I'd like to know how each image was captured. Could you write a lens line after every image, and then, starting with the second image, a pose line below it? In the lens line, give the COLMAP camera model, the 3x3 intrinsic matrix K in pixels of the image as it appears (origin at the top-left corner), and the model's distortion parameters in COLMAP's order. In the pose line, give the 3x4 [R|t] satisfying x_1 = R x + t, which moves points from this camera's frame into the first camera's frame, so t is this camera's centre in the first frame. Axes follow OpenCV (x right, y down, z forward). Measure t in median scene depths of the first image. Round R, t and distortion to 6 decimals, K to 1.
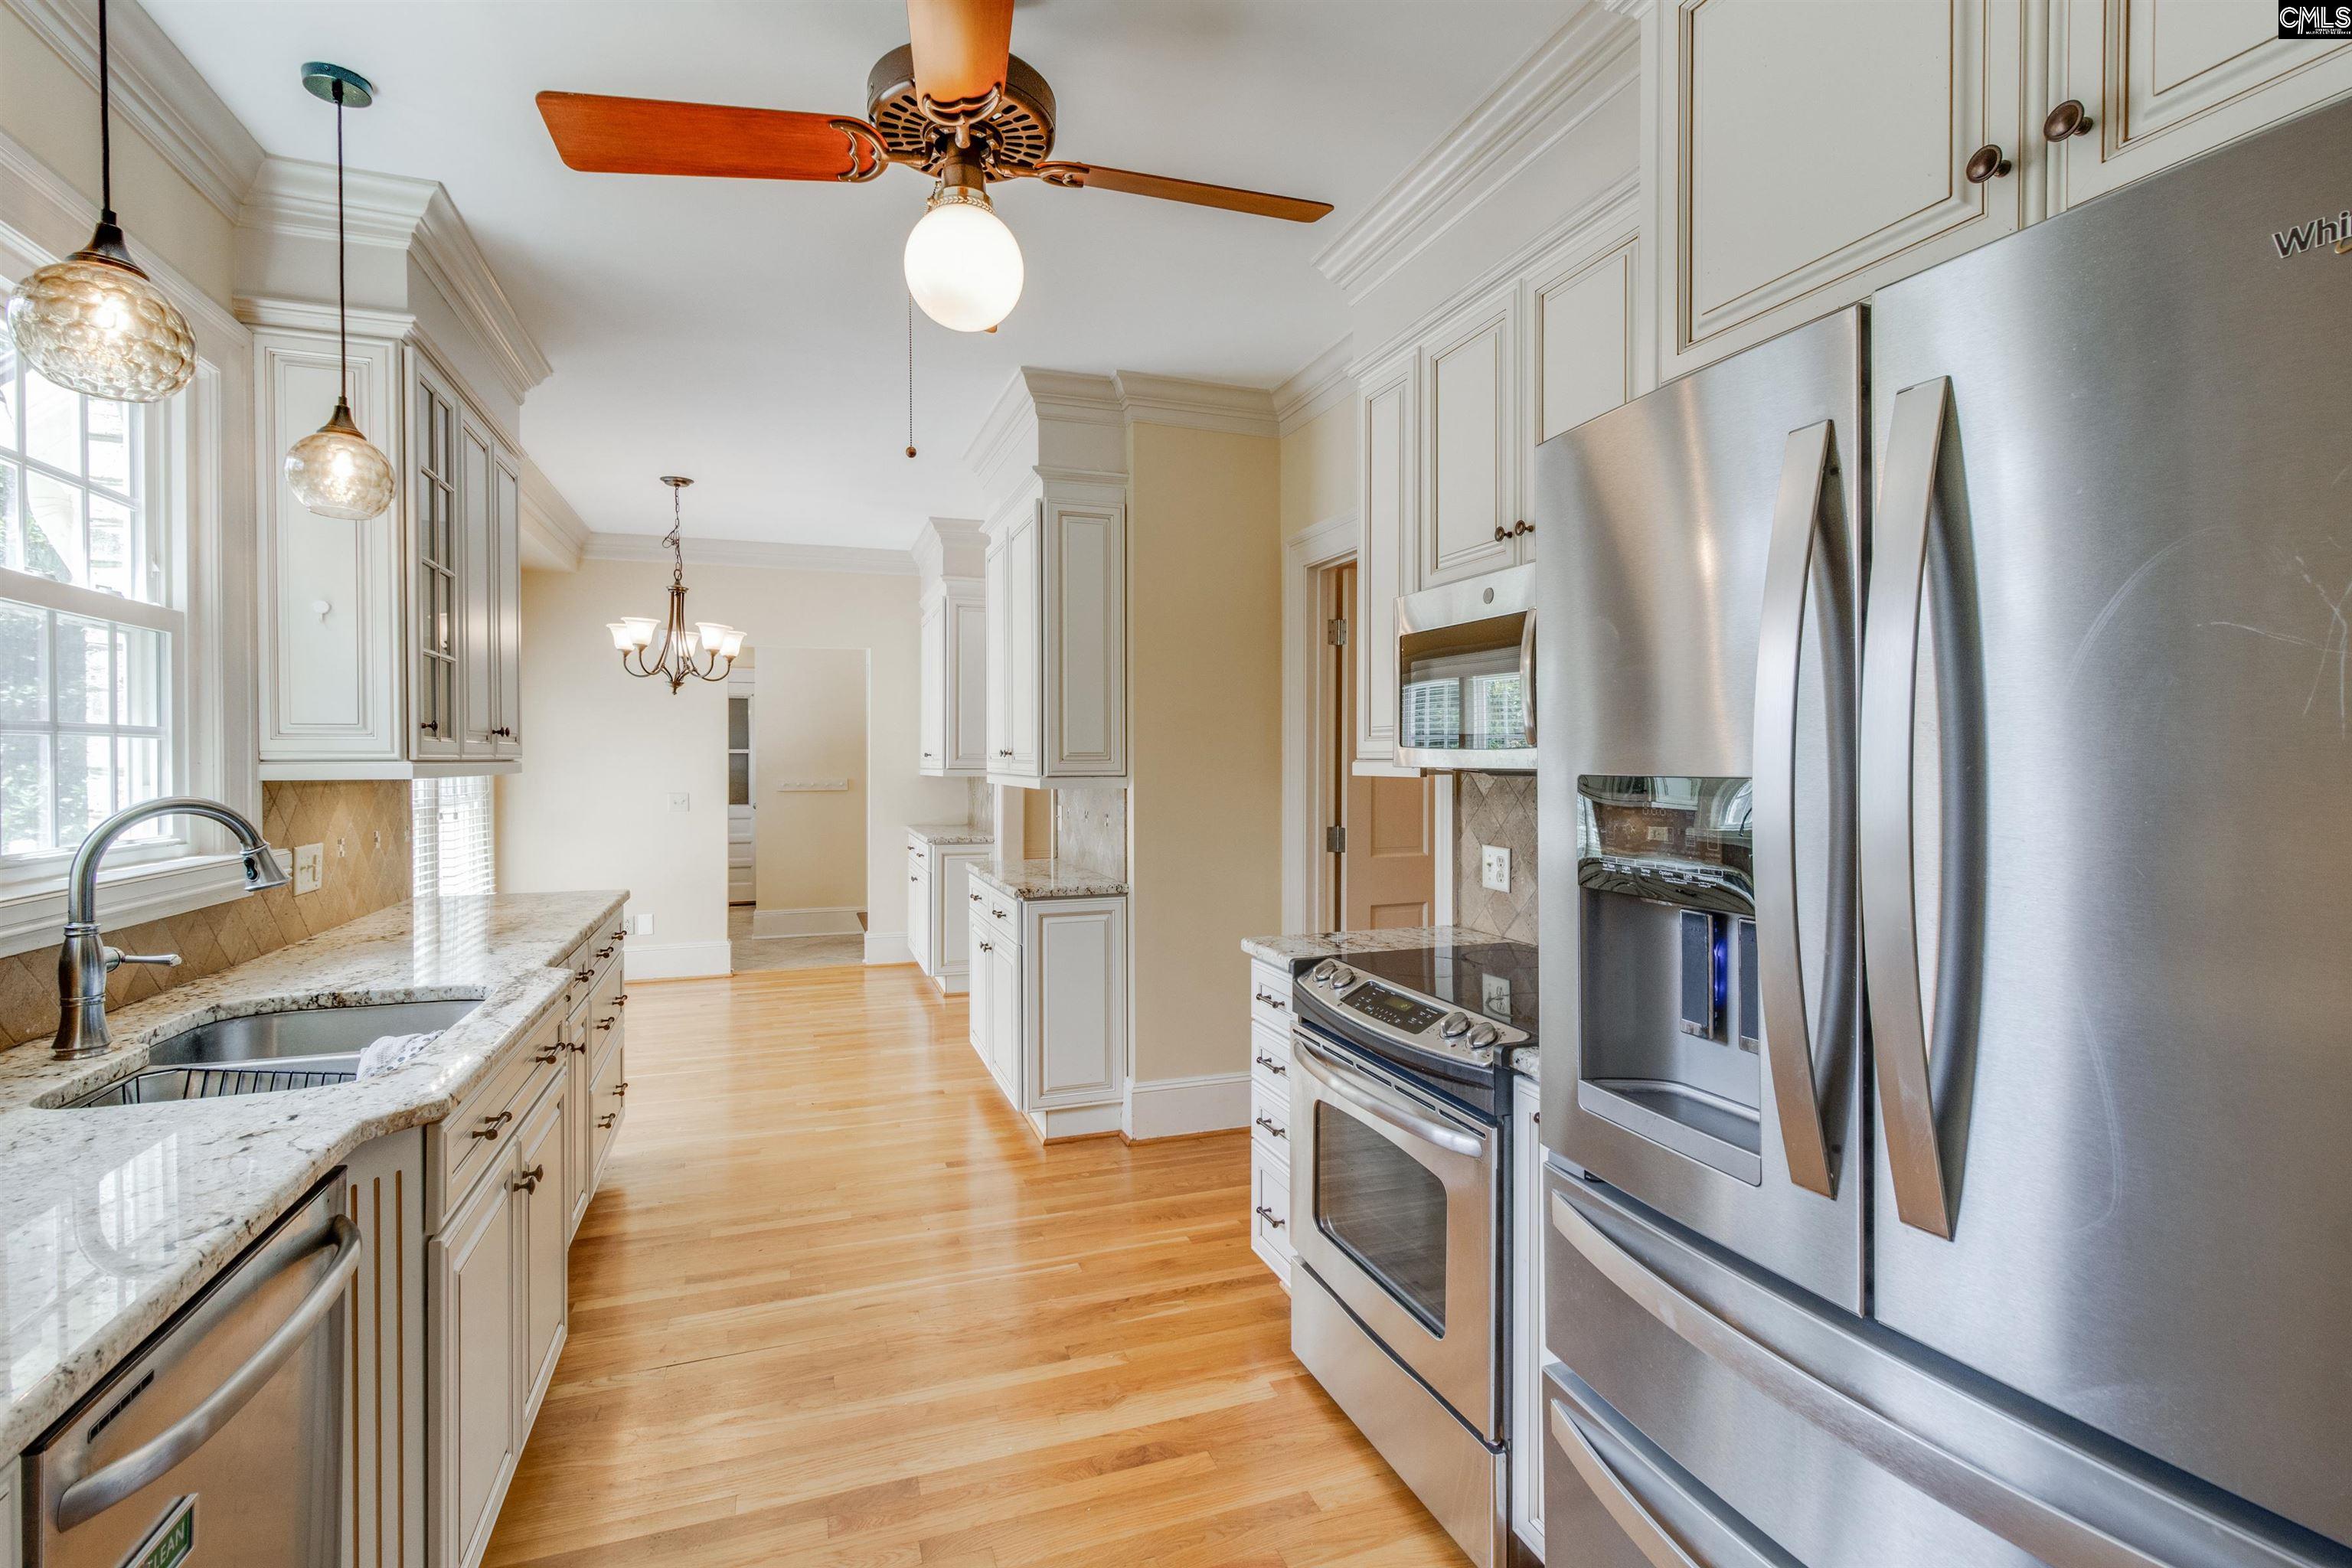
lens RADIAL K [[1087.3, 0, 1181.8], [0, 1087.3, 769.5], [0, 0, 1]] dist [0.000485, 0.000286]
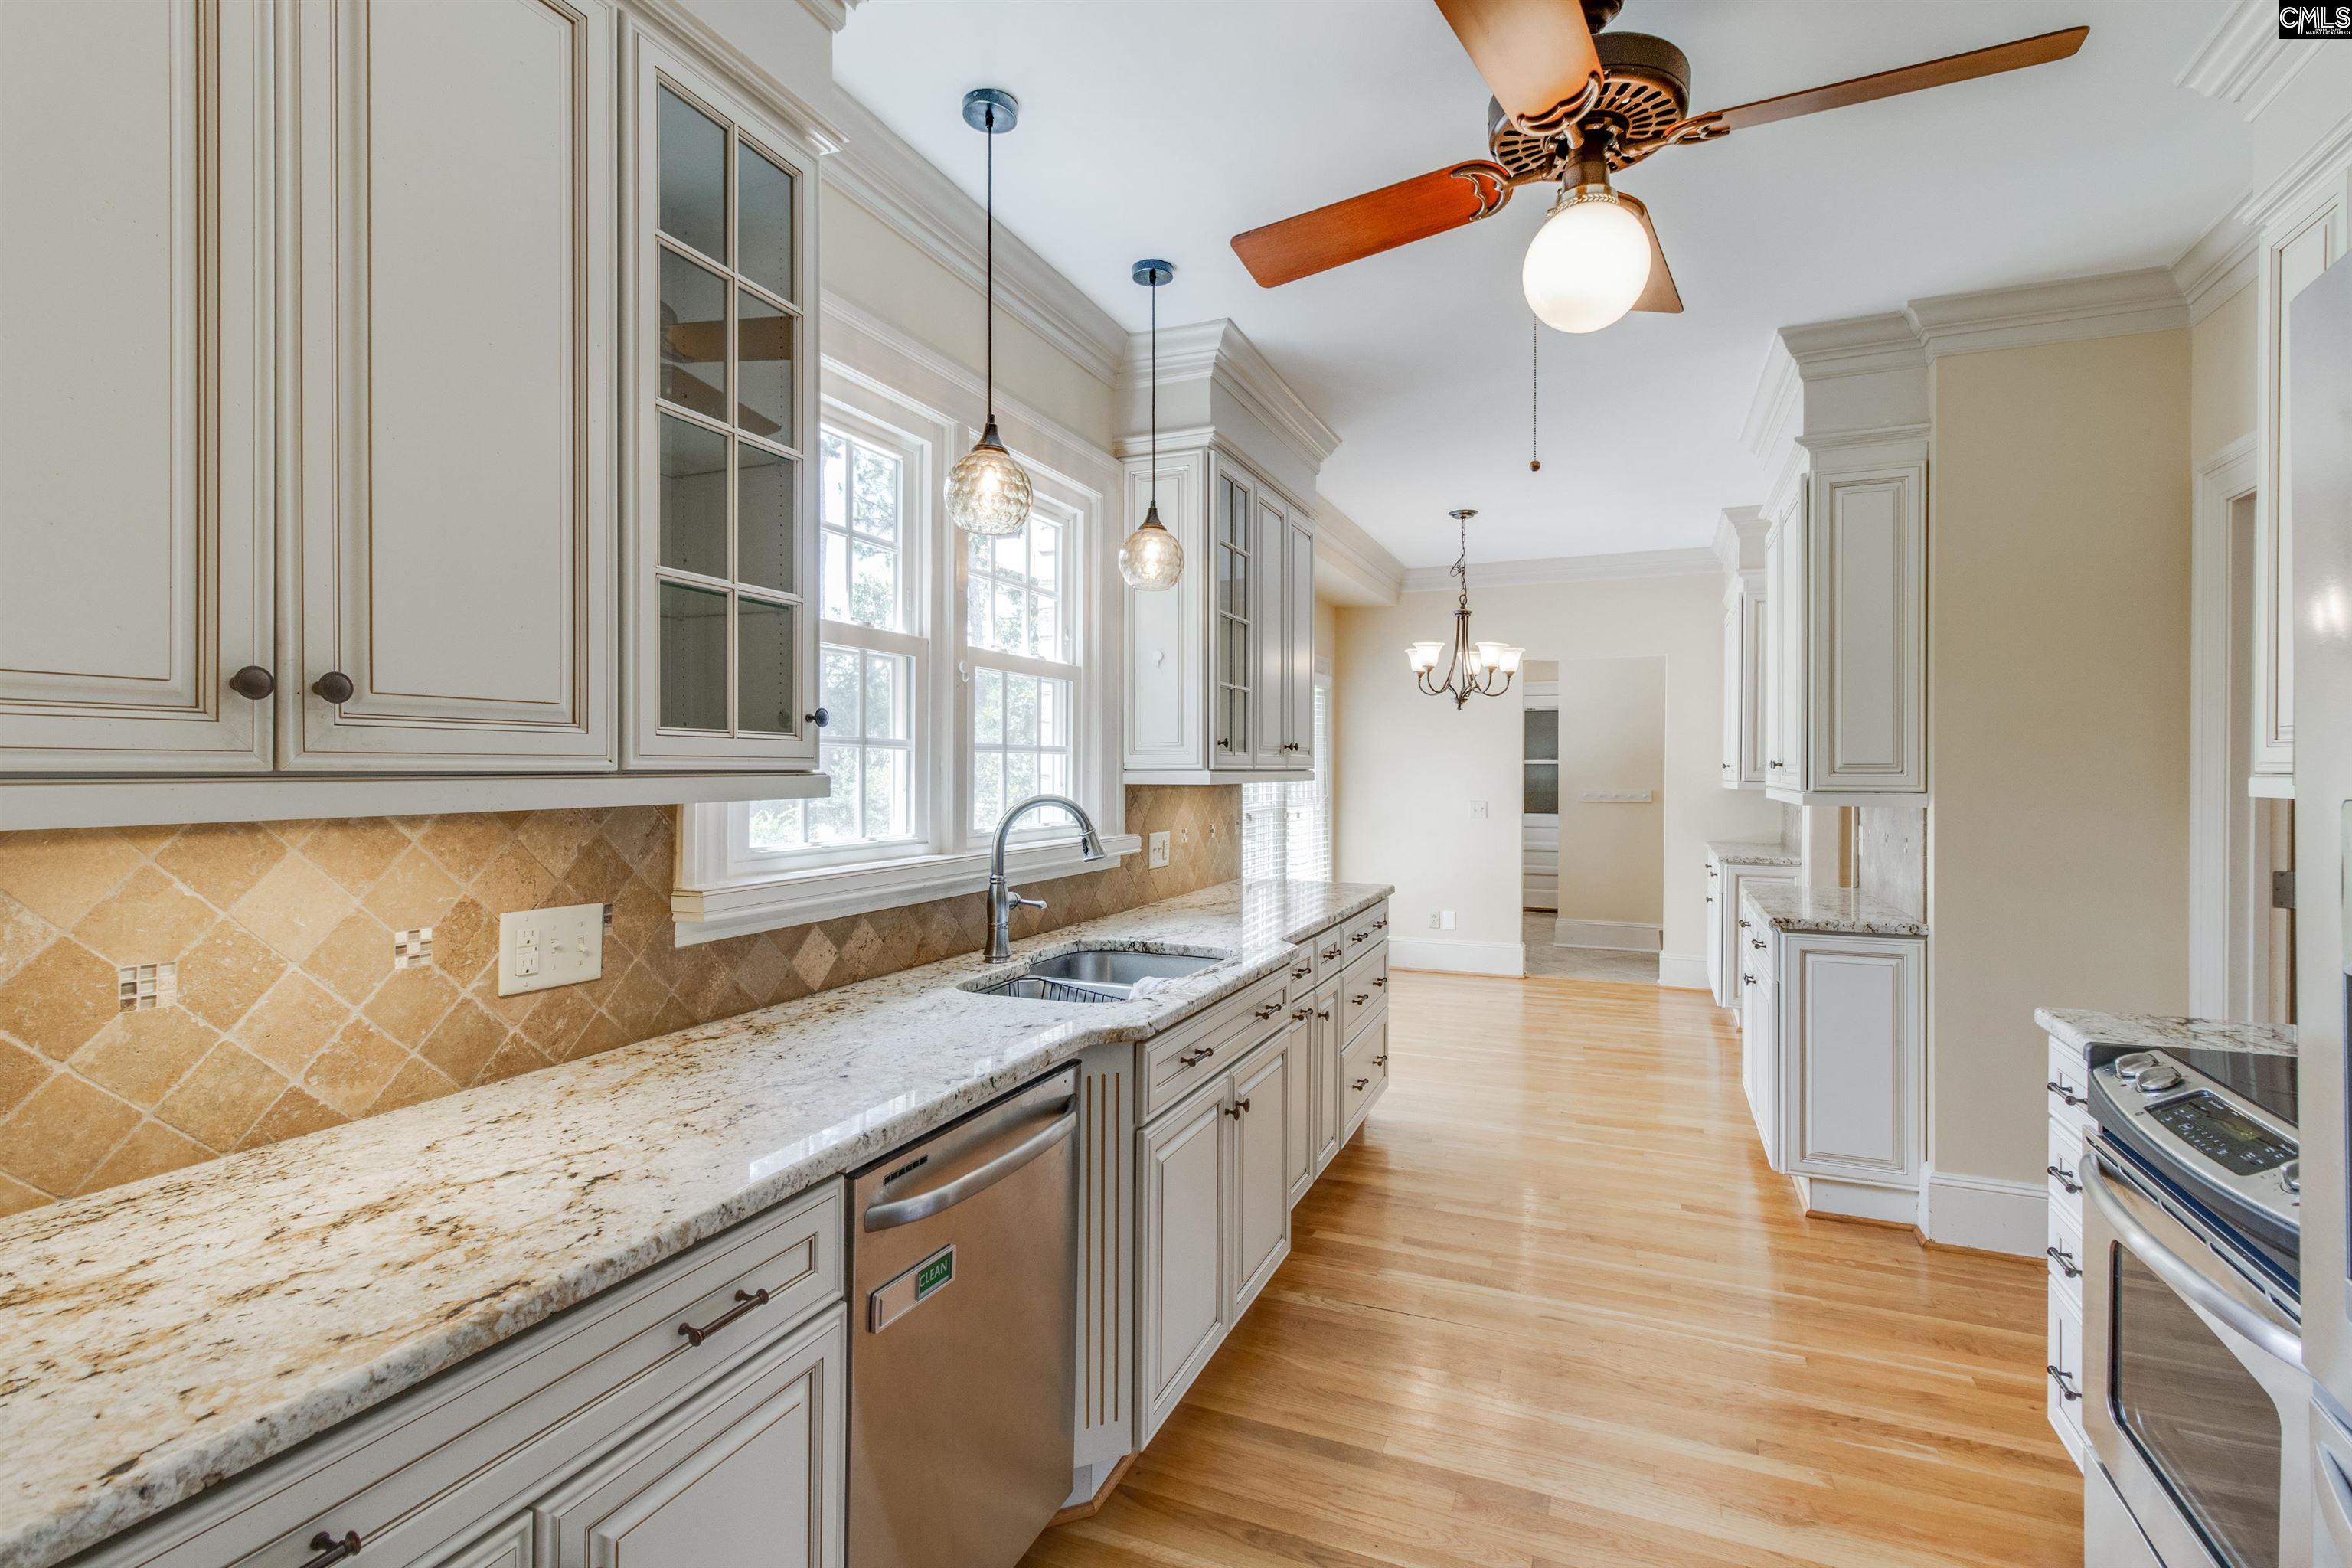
lens RADIAL K [[1087.3, 0, 1181.8], [0, 1087.3, 769.5], [0, 0, 1]] dist [0.000485, 0.000286]
pose [[0.732214, 0.003286, -0.681066, 0.102267], [-0.009916, 0.999934, -0.005837, -0.000892], [0.681002, 0.011028, 0.732198, 0.022550]]
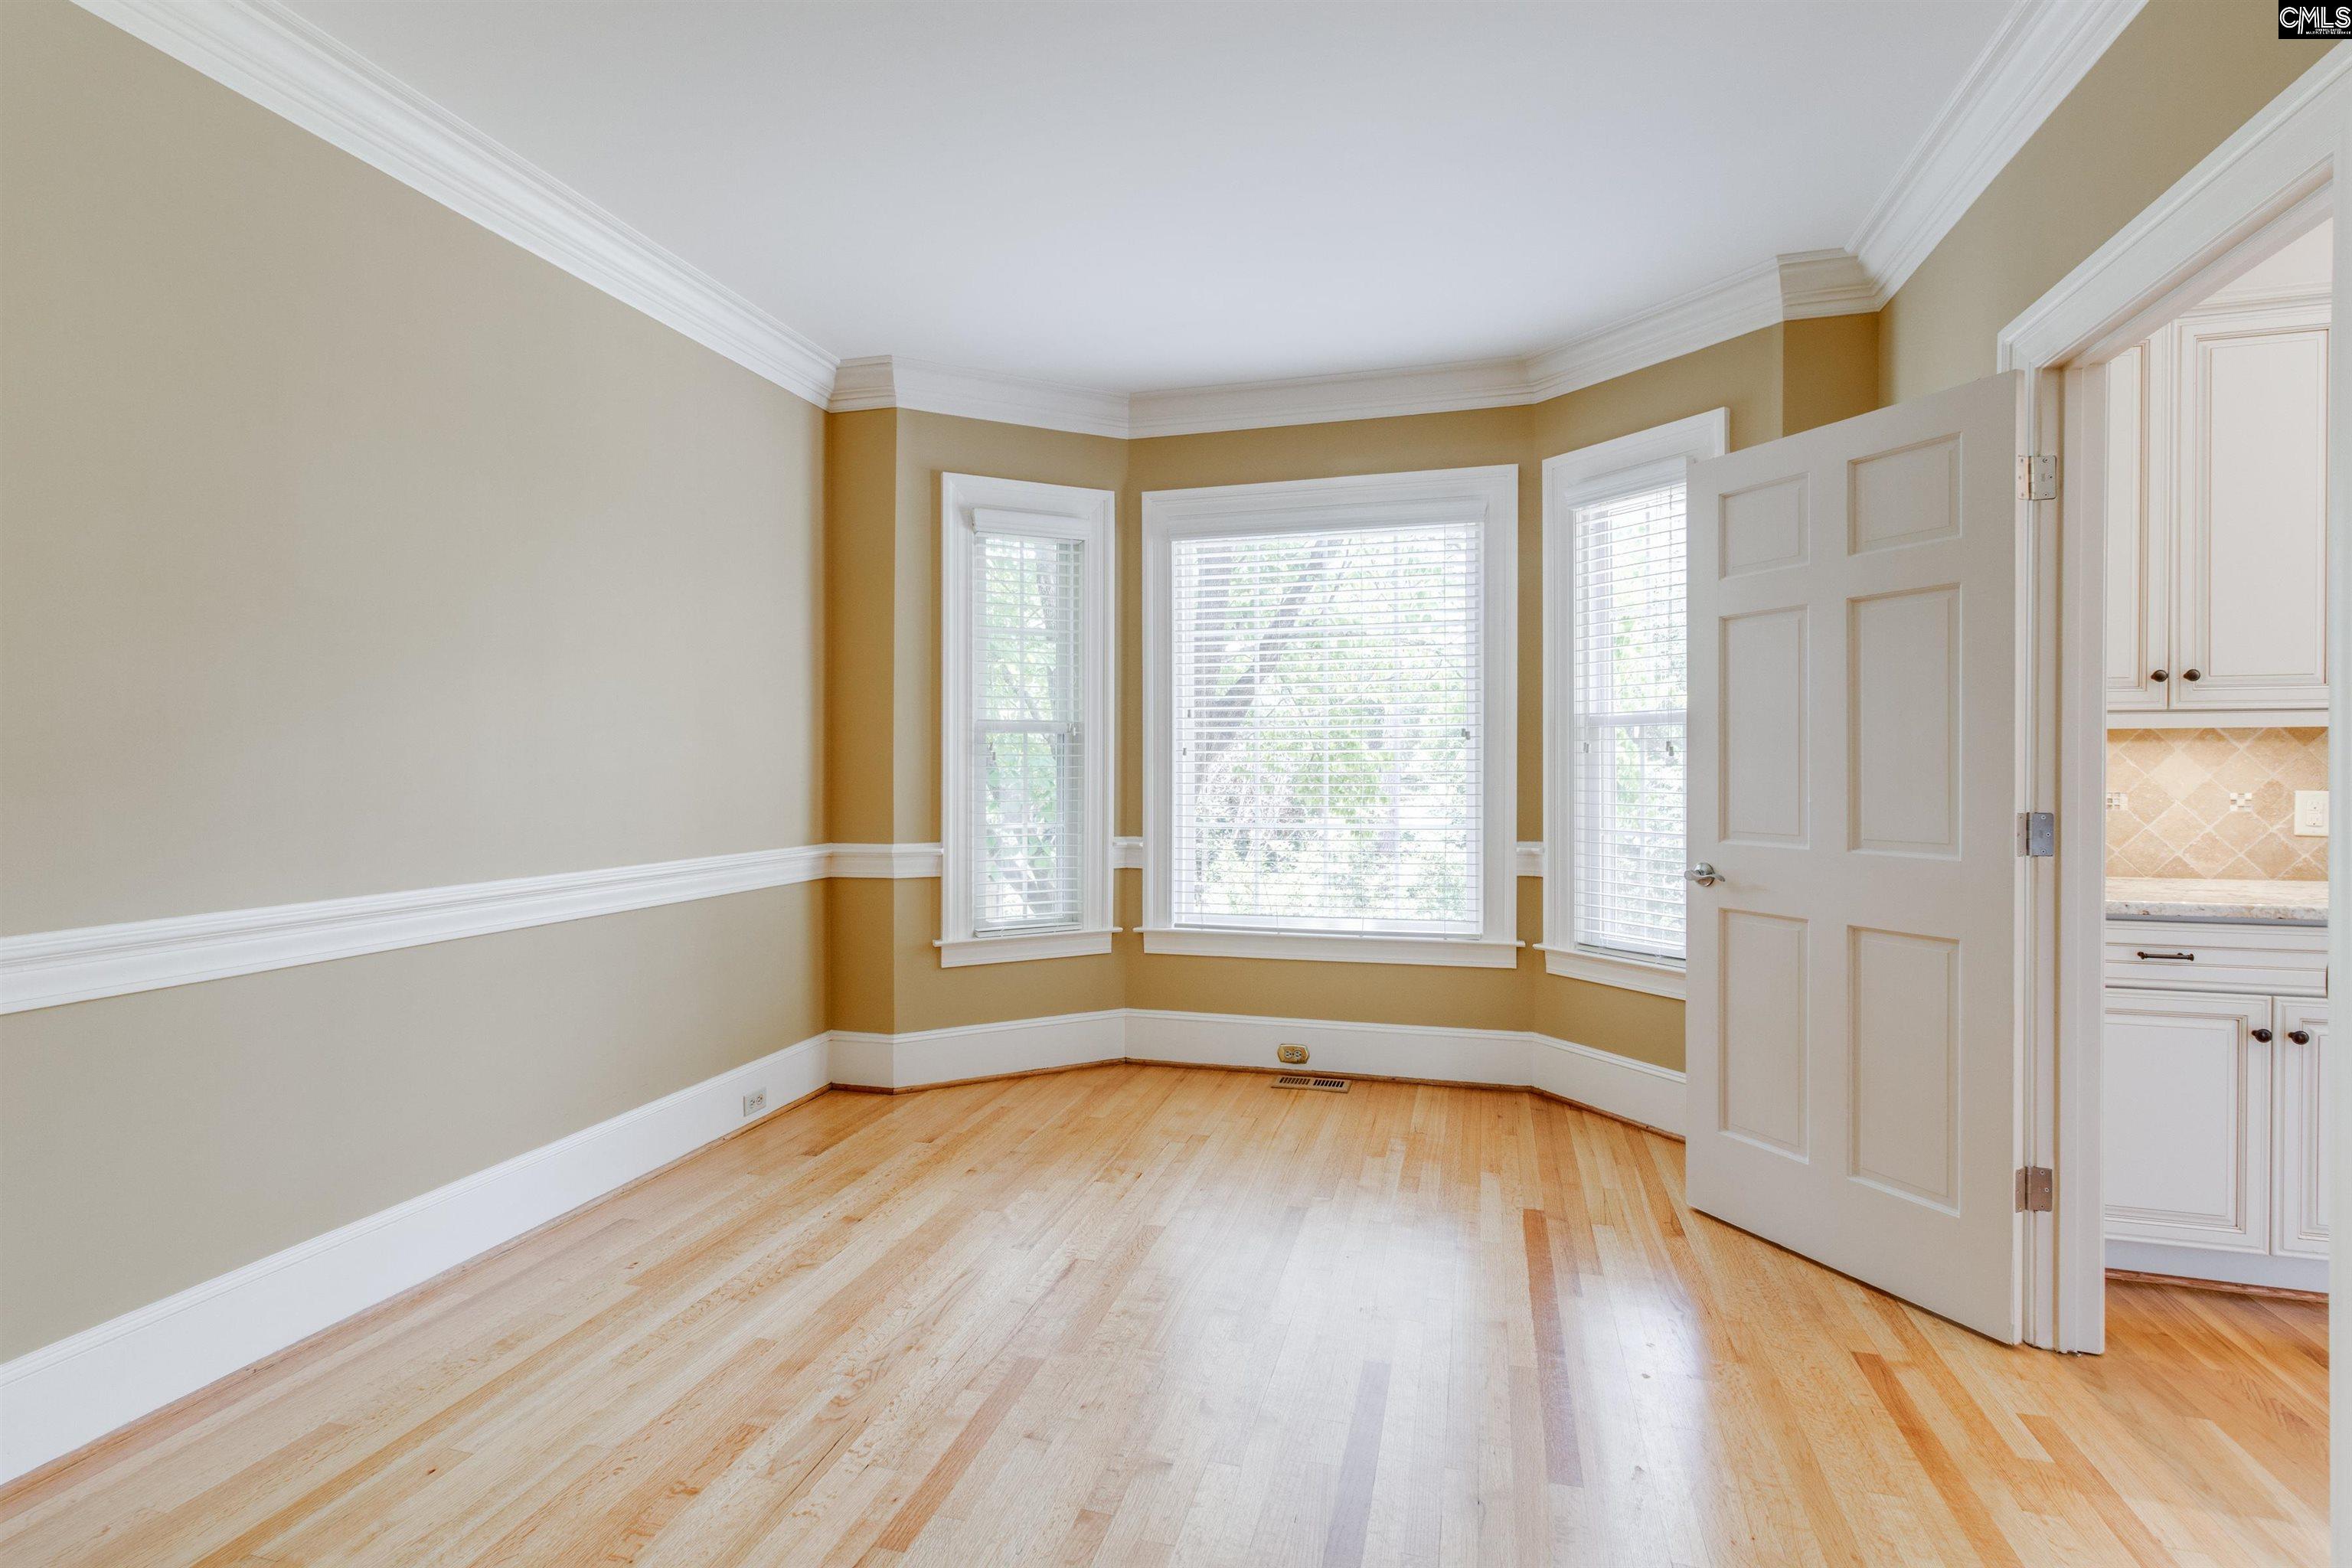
lens RADIAL K [[1103.9, 0, 1173.0], [0, 1103.9, 773.9], [0, 0, 1]] dist [-0.001340, -0.000344]
pose [[-0.578664, 0.005737, -0.815546, 0.729460], [-0.007573, 0.999894, 0.012407, 0.039437], [0.815531, 0.013356, -0.578560, -0.047257]]
